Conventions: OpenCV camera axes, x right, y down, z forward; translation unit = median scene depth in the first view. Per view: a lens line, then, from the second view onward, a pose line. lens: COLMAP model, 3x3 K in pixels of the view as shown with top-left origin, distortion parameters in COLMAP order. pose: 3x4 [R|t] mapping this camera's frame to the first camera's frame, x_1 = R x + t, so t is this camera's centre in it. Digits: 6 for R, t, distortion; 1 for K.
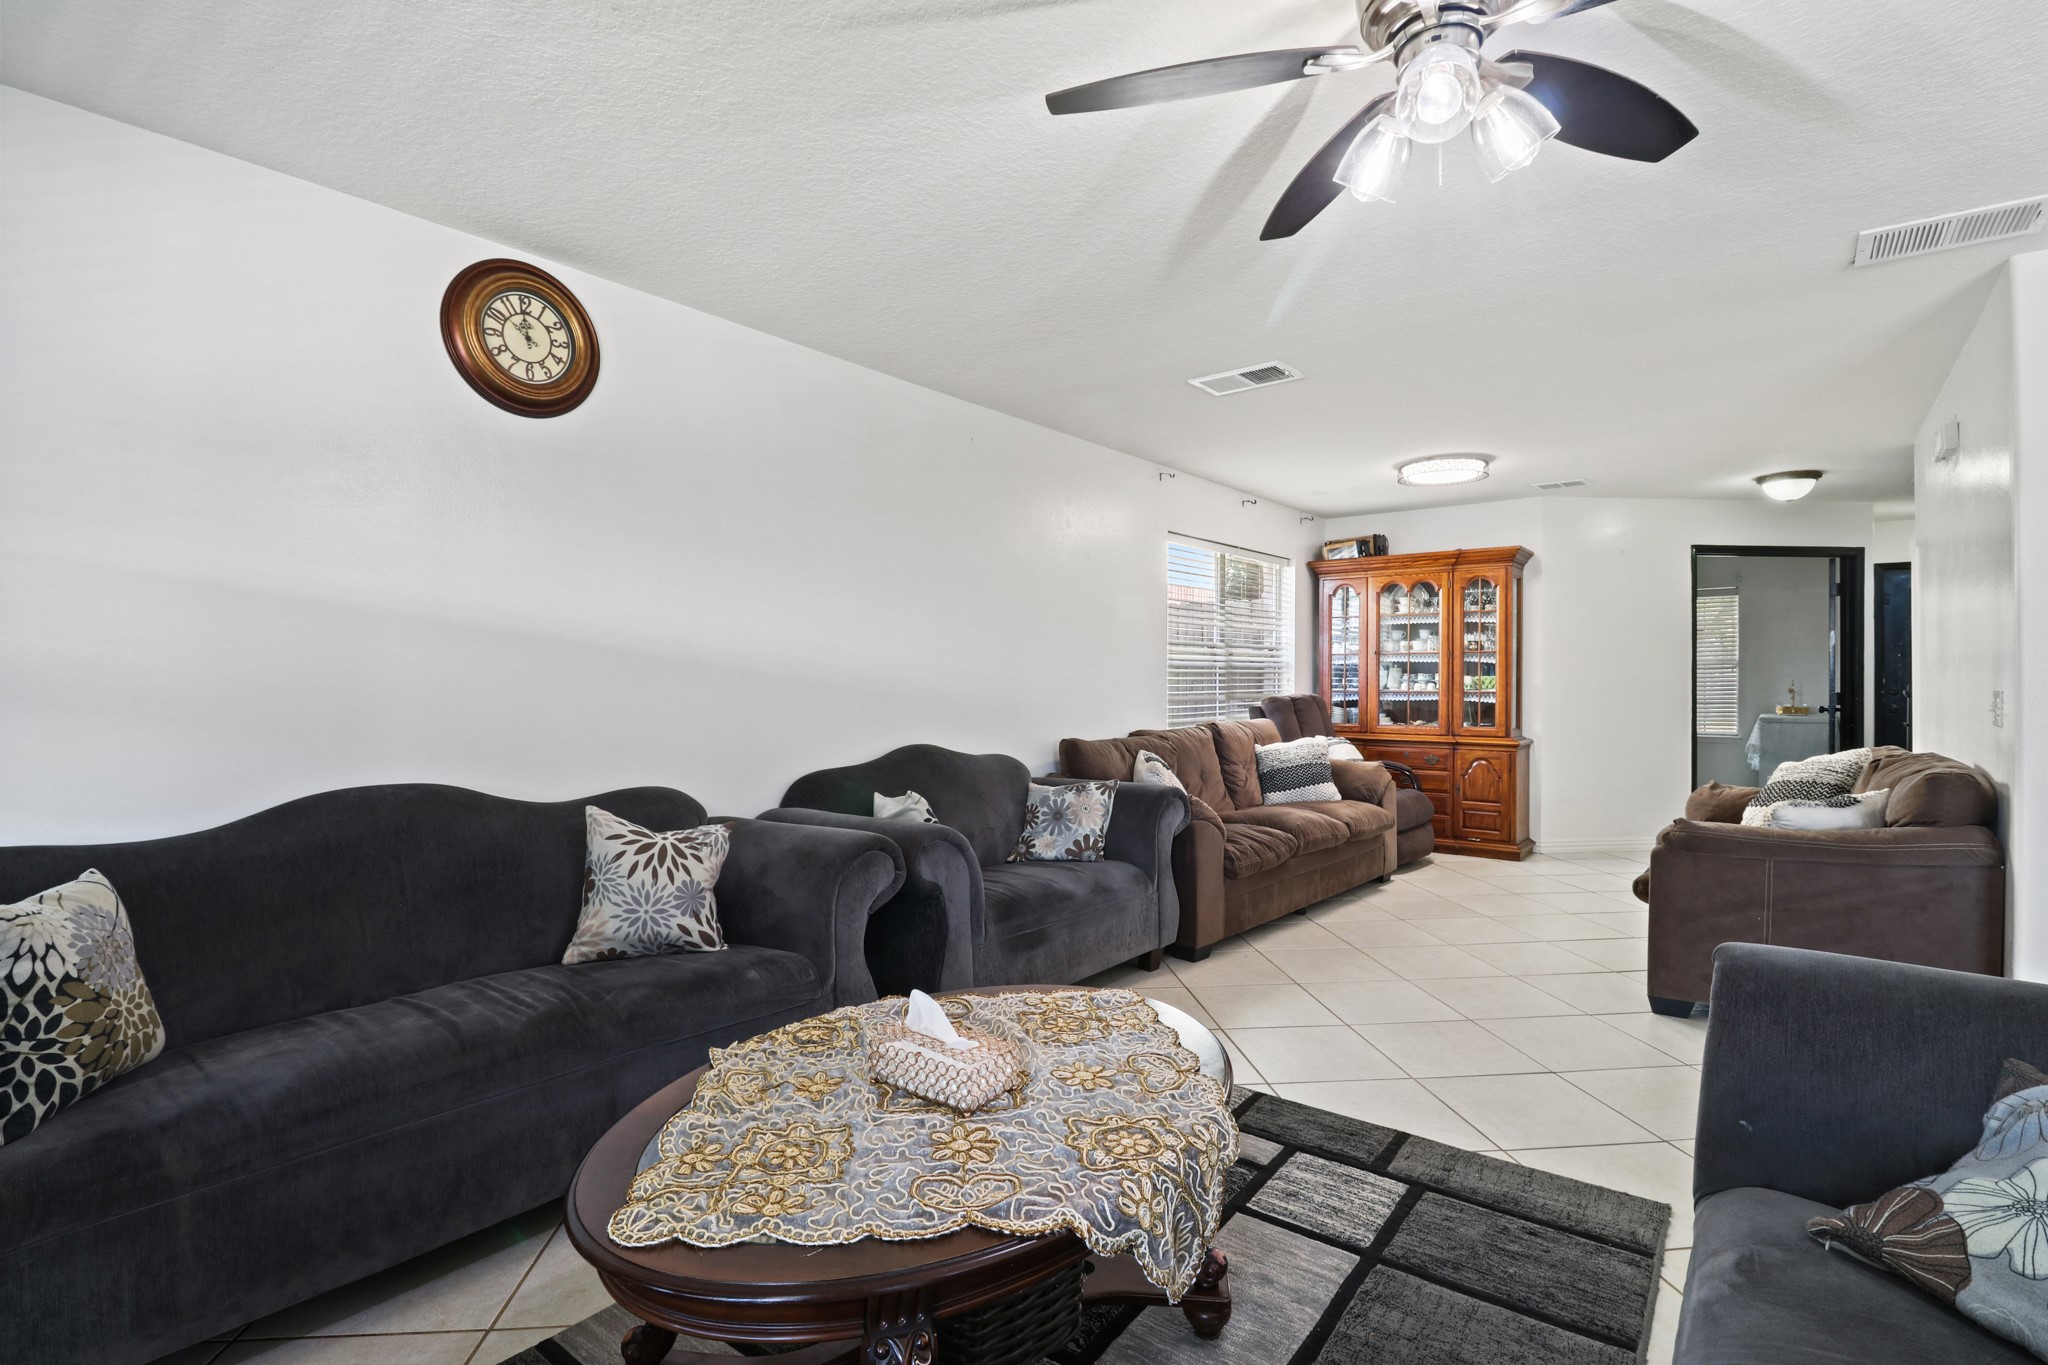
lens RADIAL K [[964.0, 0, 1029.2], [0, 964.0, 679.9], [0, 0, 1]] dist [-0.001545, -0.000410]
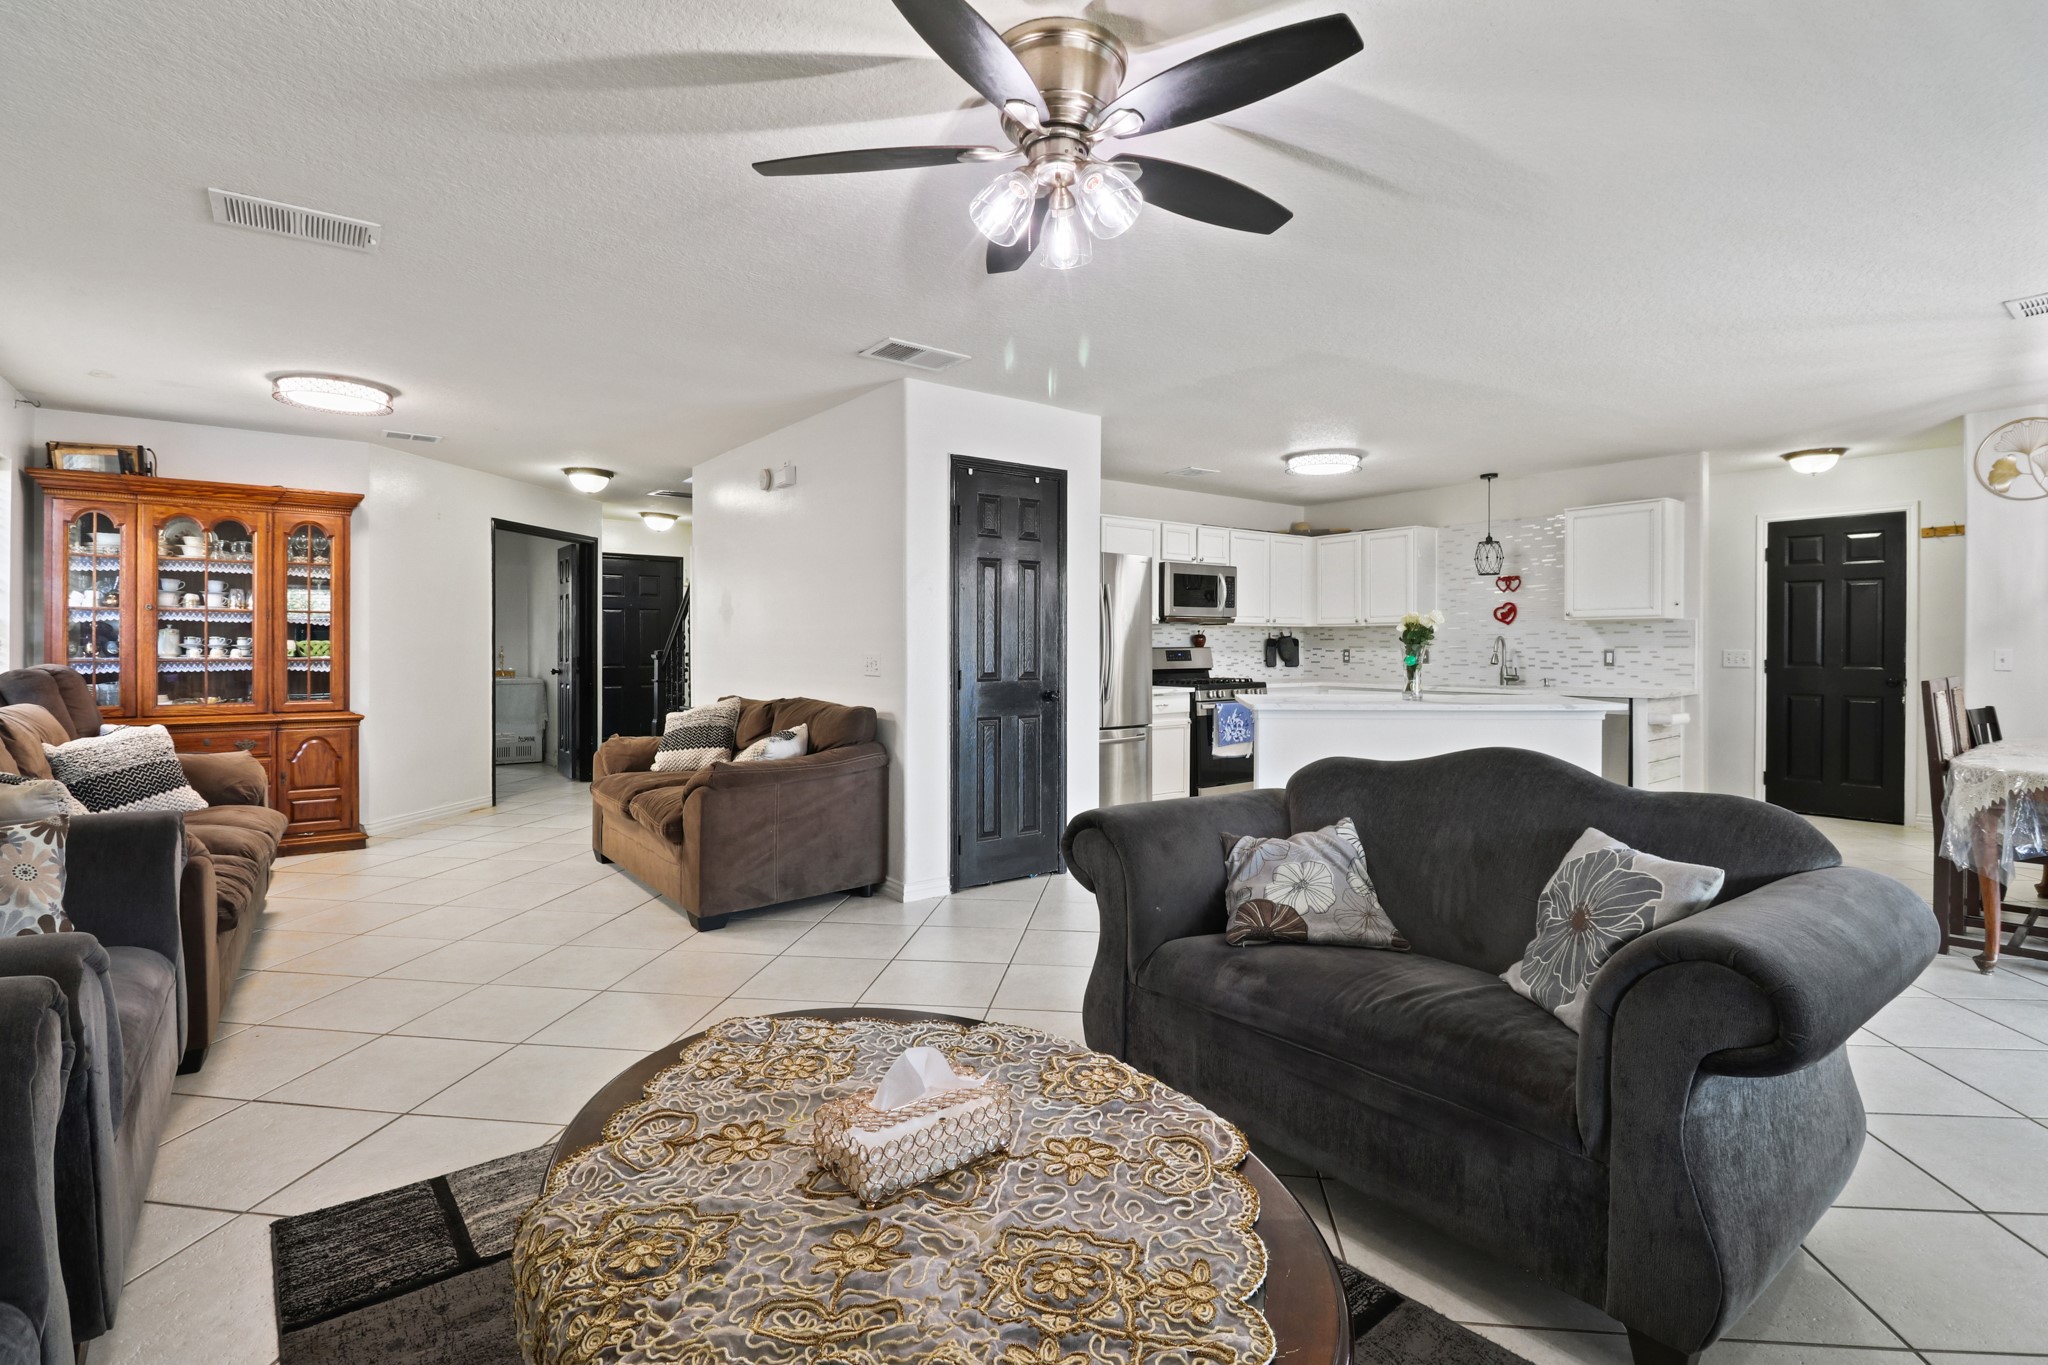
lens RADIAL K [[964.0, 0, 1030.3], [0, 964.0, 664.8], [0, 0, 1]] dist [-0.001545, -0.000410]
pose [[0.245707, -0.016587, 0.969202, -0.197332], [-0.000867, 0.999849, 0.017332, 0.002010], [-0.969344, -0.005099, 0.245656, 0.176227]]
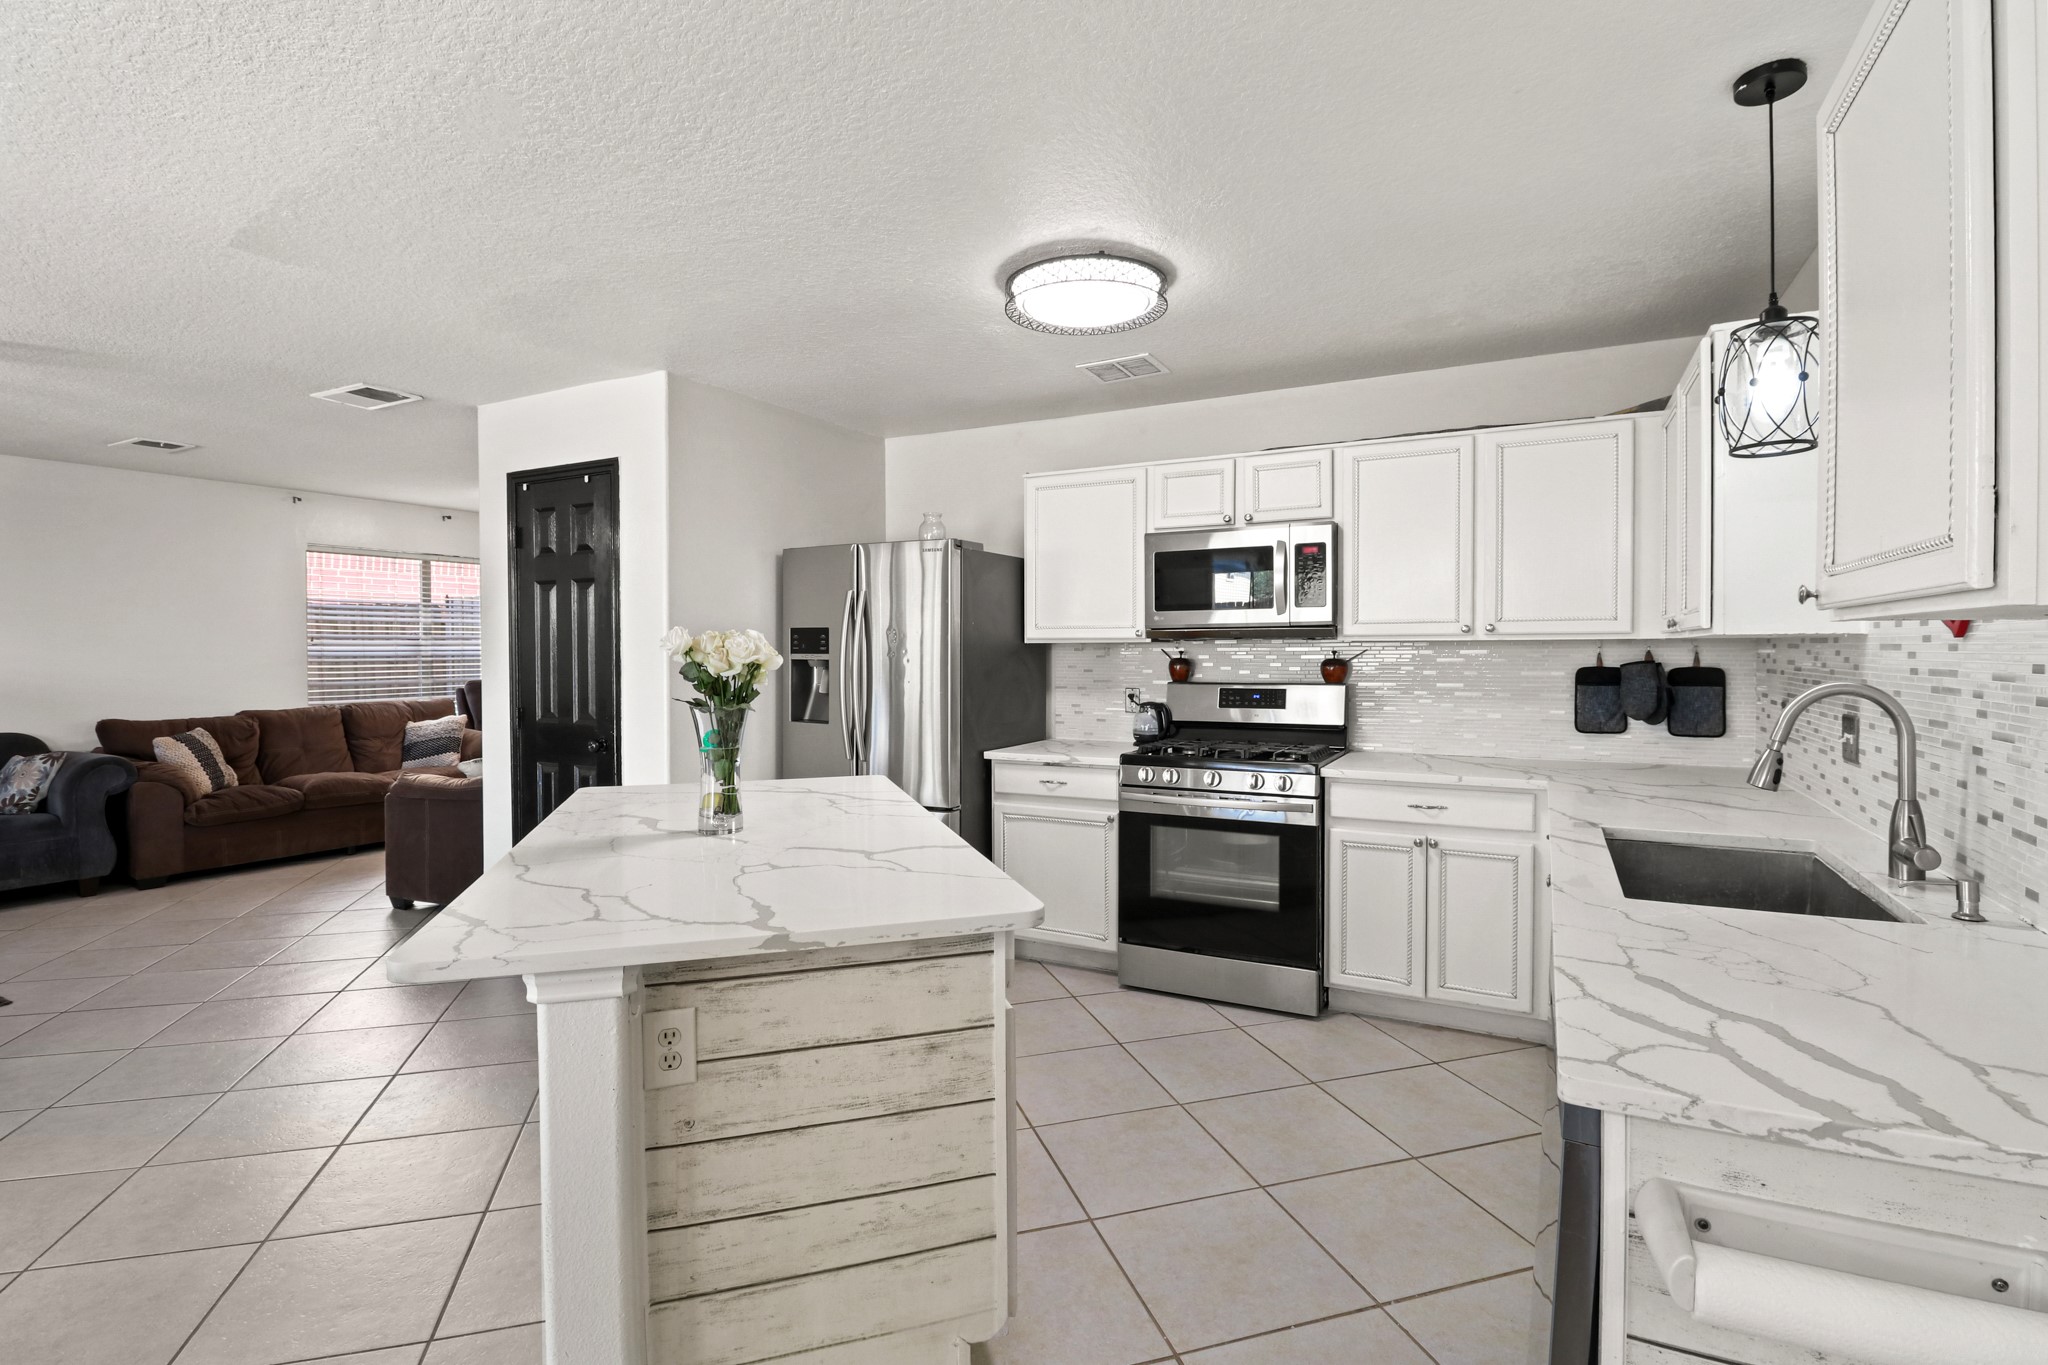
lens RADIAL K [[964.0, 0, 1023.1], [0, 964.0, 667.8], [0, 0, 1]] dist [-0.001545, -0.000410]
pose [[0.982019, -0.000846, 0.188779, 0.751670], [-0.001848, 0.999899, 0.014098, -0.018723], [-0.188772, -0.014194, 0.981918, -0.332777]]
